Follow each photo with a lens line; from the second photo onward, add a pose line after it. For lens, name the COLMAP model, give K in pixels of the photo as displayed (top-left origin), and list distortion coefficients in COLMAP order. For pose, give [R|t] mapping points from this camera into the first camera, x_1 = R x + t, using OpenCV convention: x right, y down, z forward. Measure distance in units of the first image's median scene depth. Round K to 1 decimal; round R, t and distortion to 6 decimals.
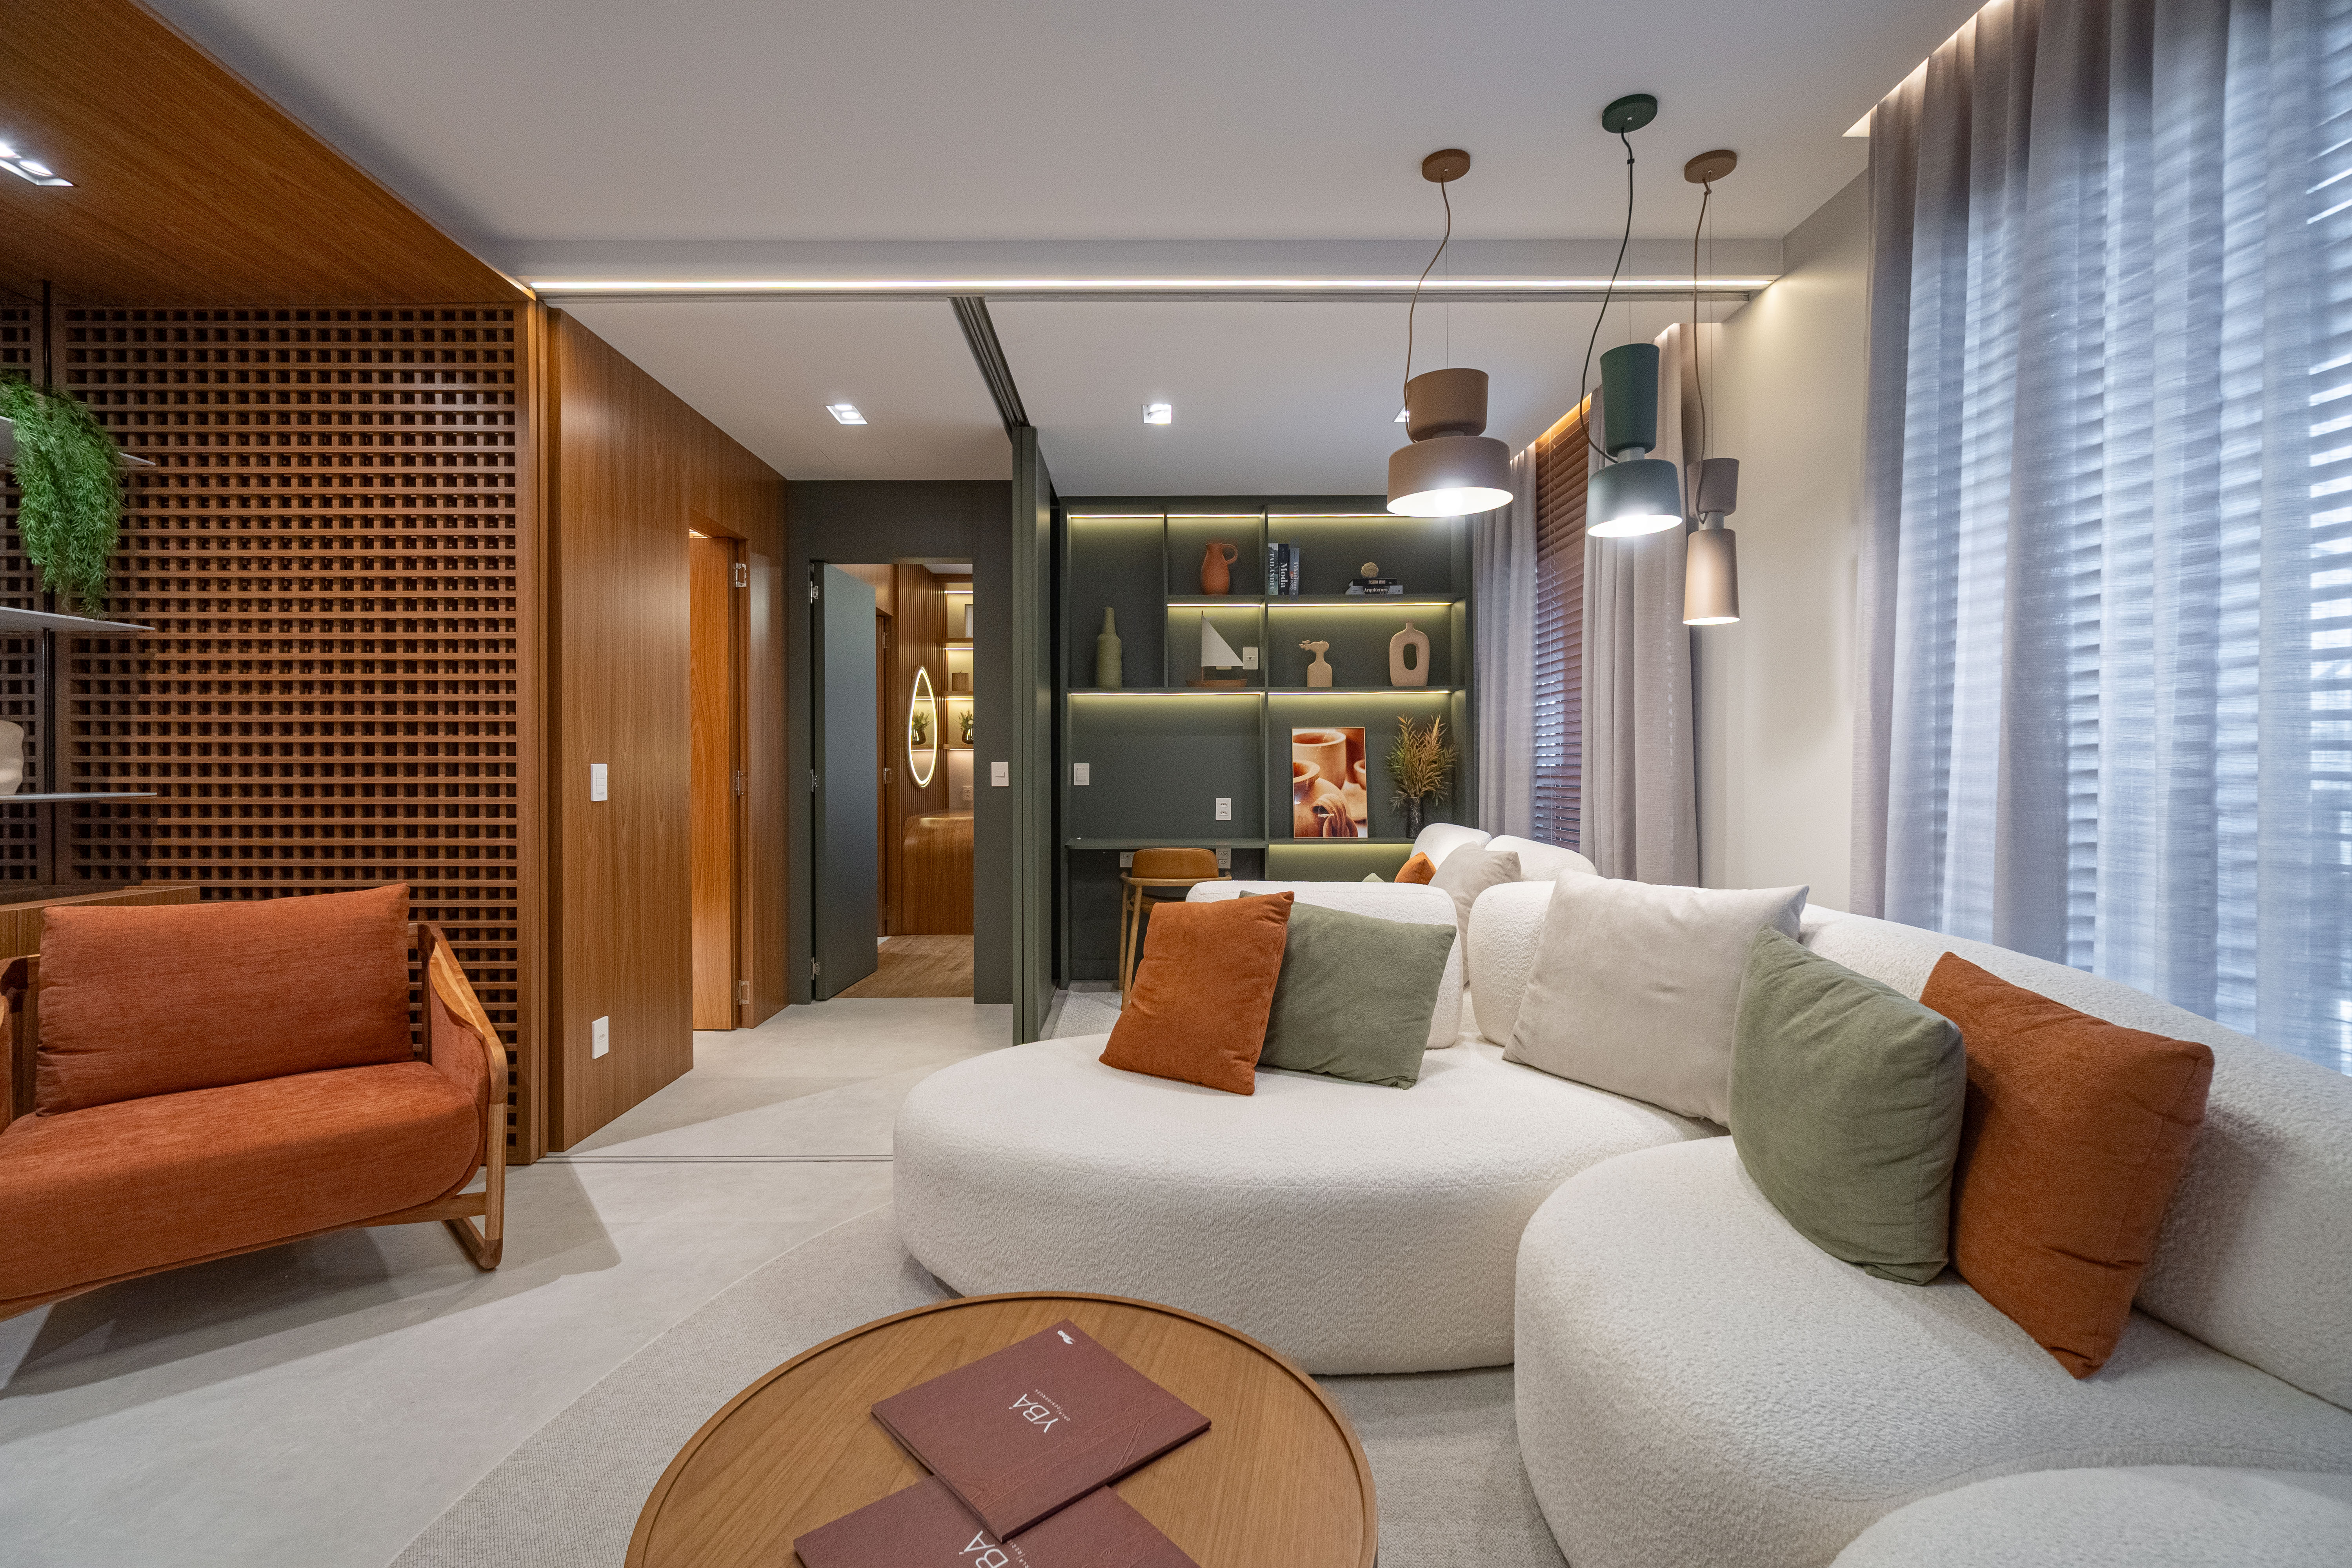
lens RADIAL K [[1033.5, 0, 1165.9], [0, 1033.5, 768.7], [0, 0, 1]] dist [0.000569, 0.000077]
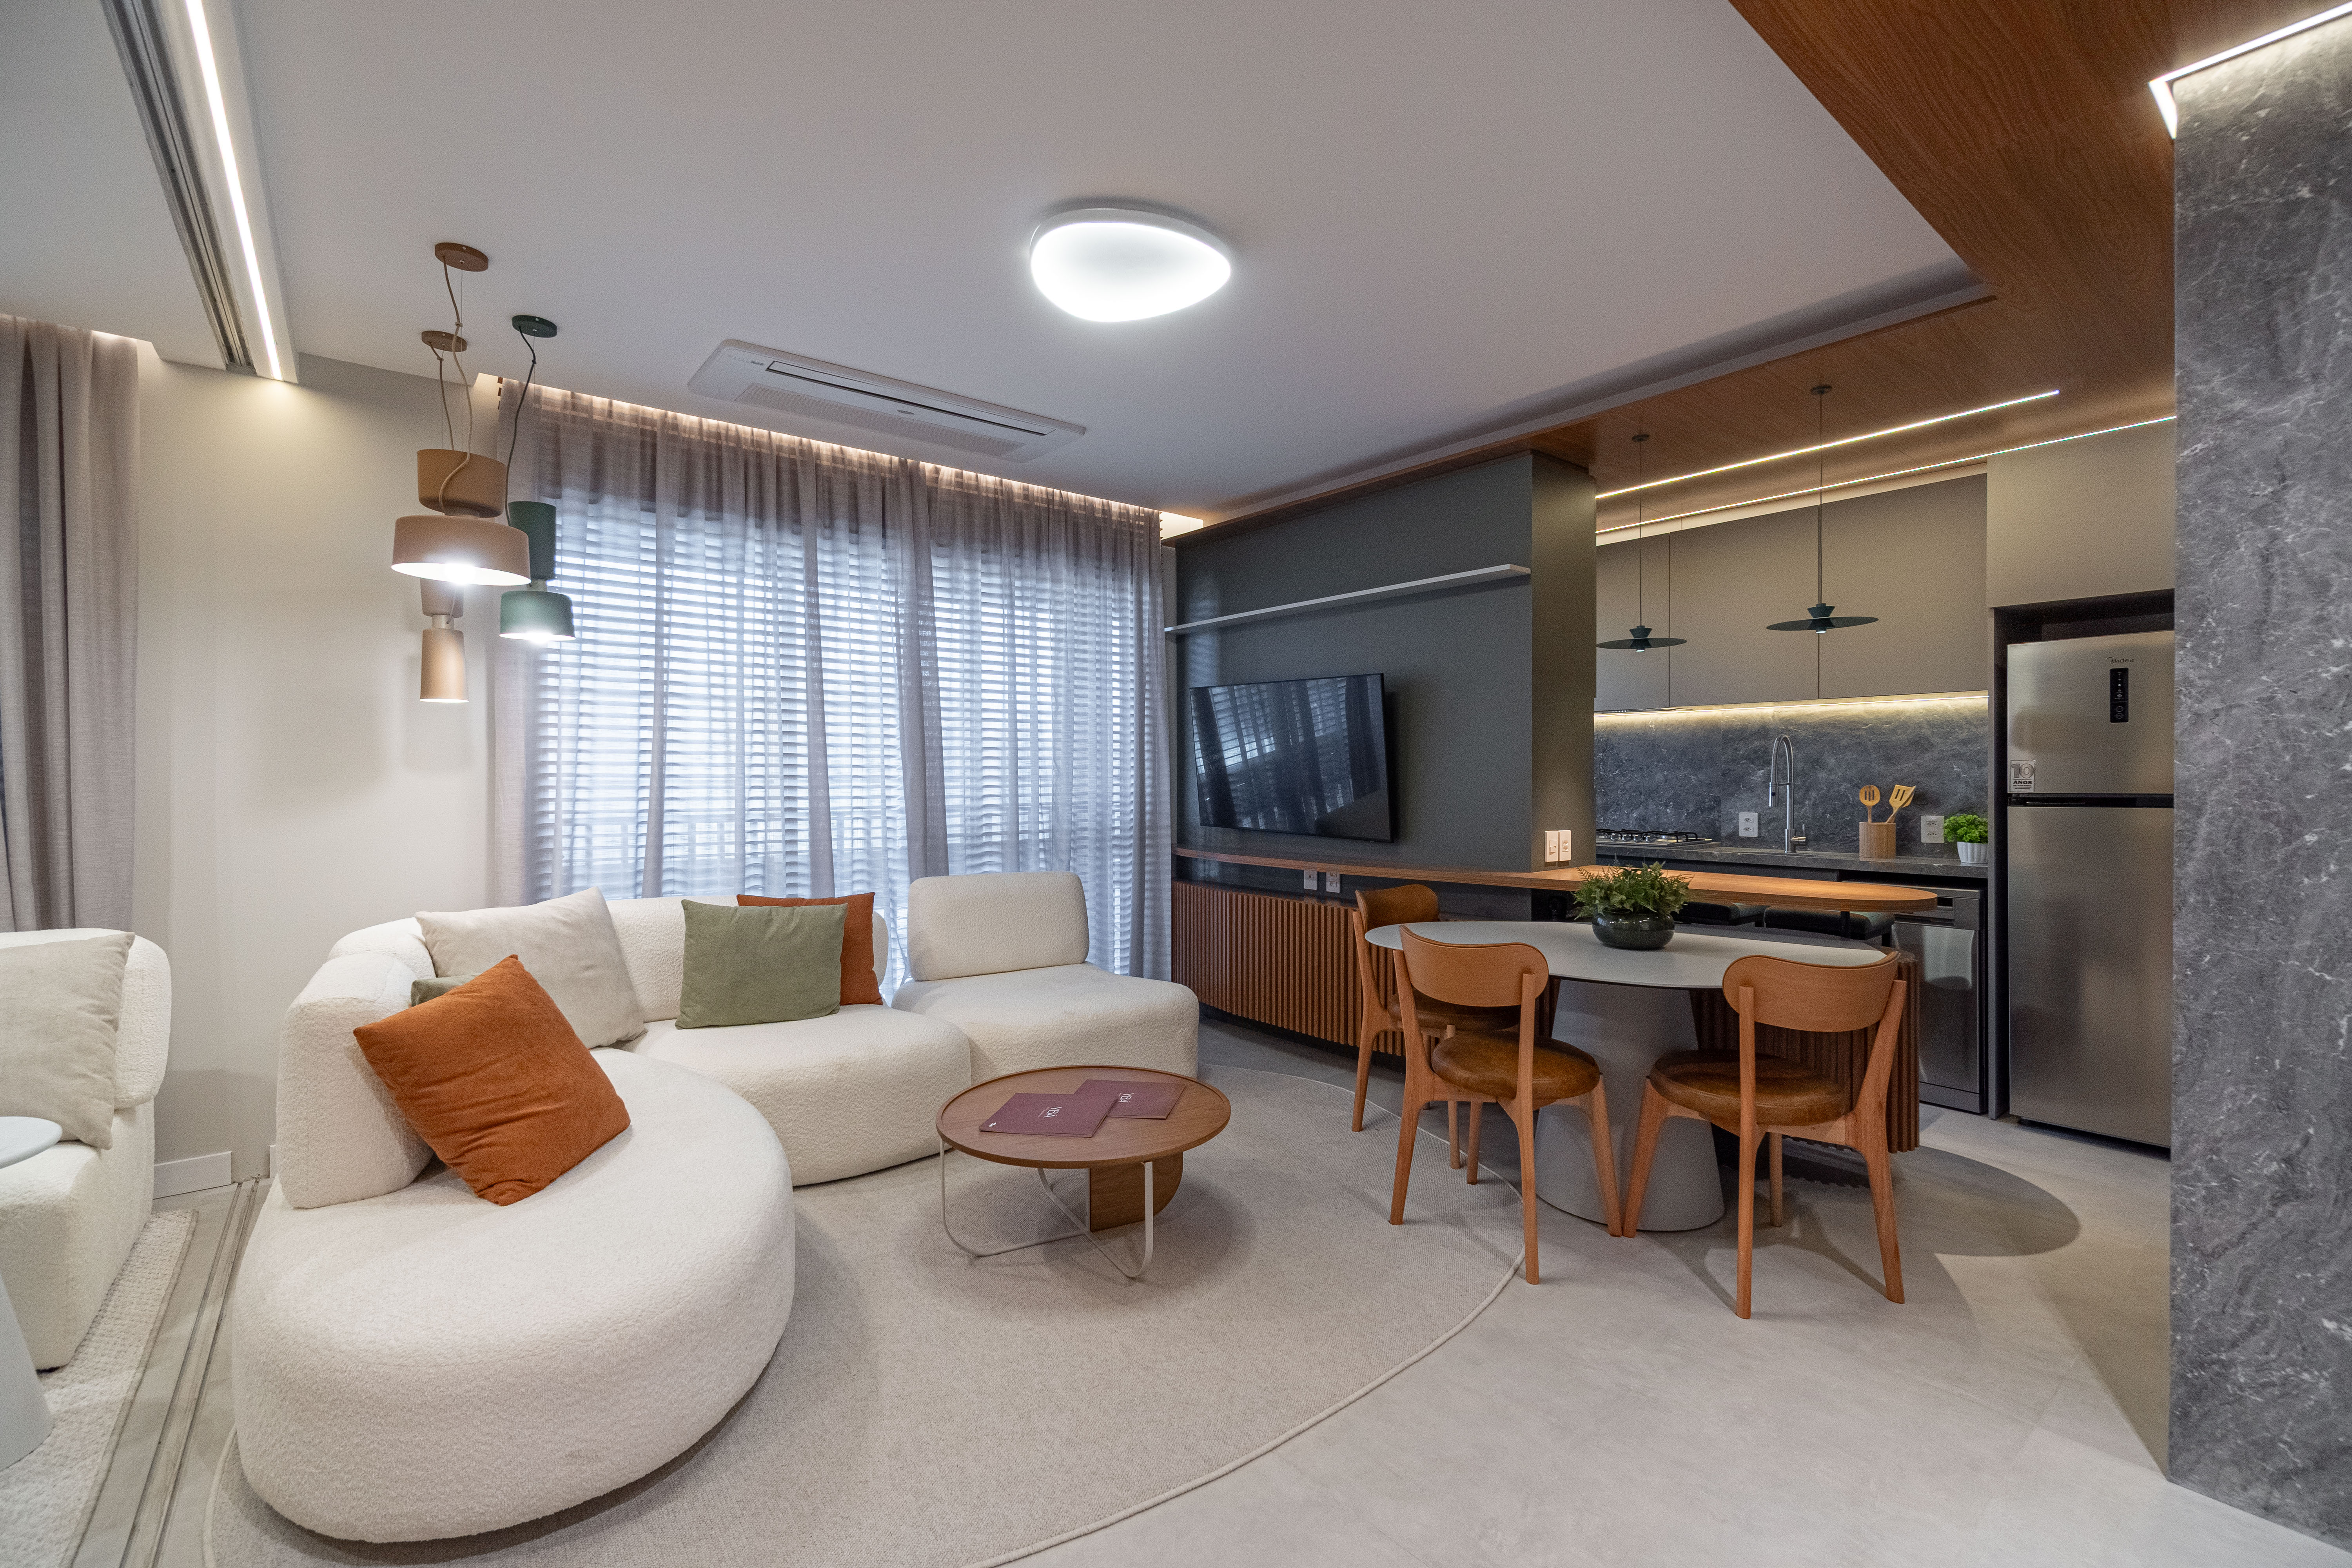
lens RADIAL K [[1015.3, 0, 1167.4], [0, 1015.3, 783.2], [0, 0, 1]] dist [-0.008731, 0.002845]
pose [[-0.618027, -0.001826, 0.786155, -0.787244], [0.009397, 0.999909, 0.009710, -0.036823], [-0.786101, 0.013389, -0.617953, 0.852992]]
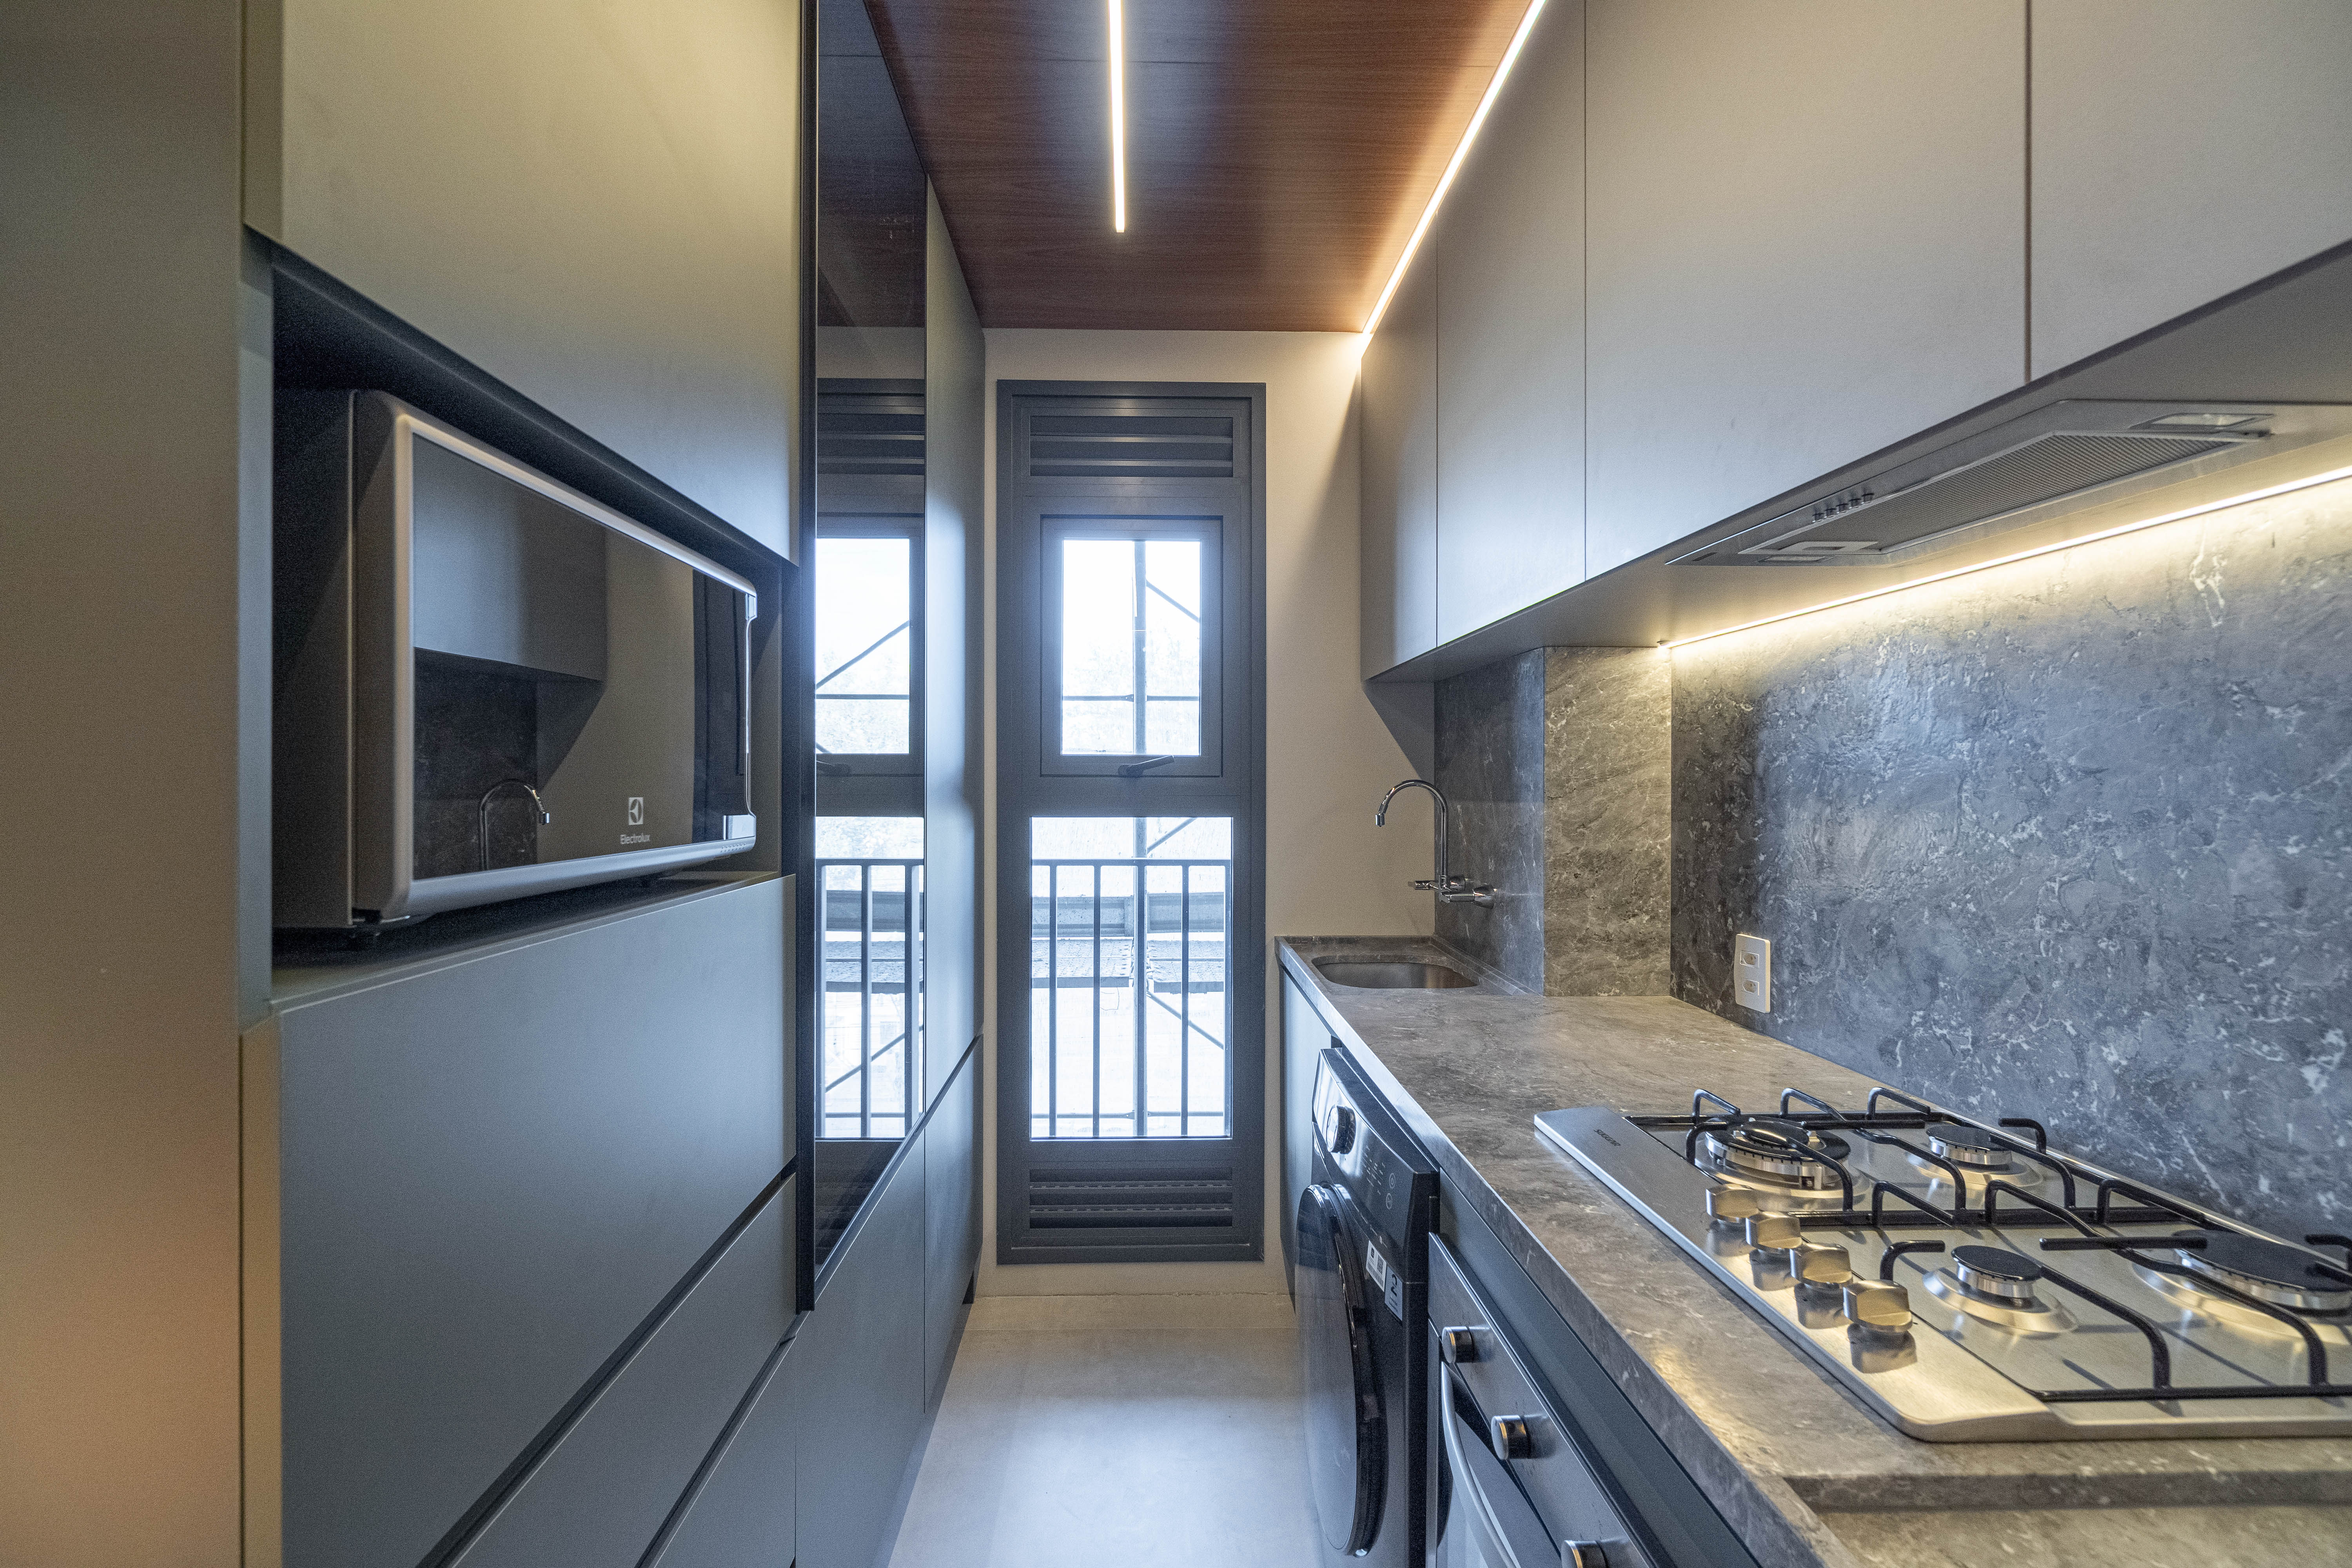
lens RADIAL K [[1011.9, 0, 1168.6], [0, 1011.9, 784.8], [0, 0, 1]] dist [-0.008393, 0.003022]
pose [[-0.022098, 0.000389, 0.999756, -0.258723], [0.003634, 0.999993, -0.000309, -0.048334], [-0.999749, 0.003627, -0.022099, -0.492167]]
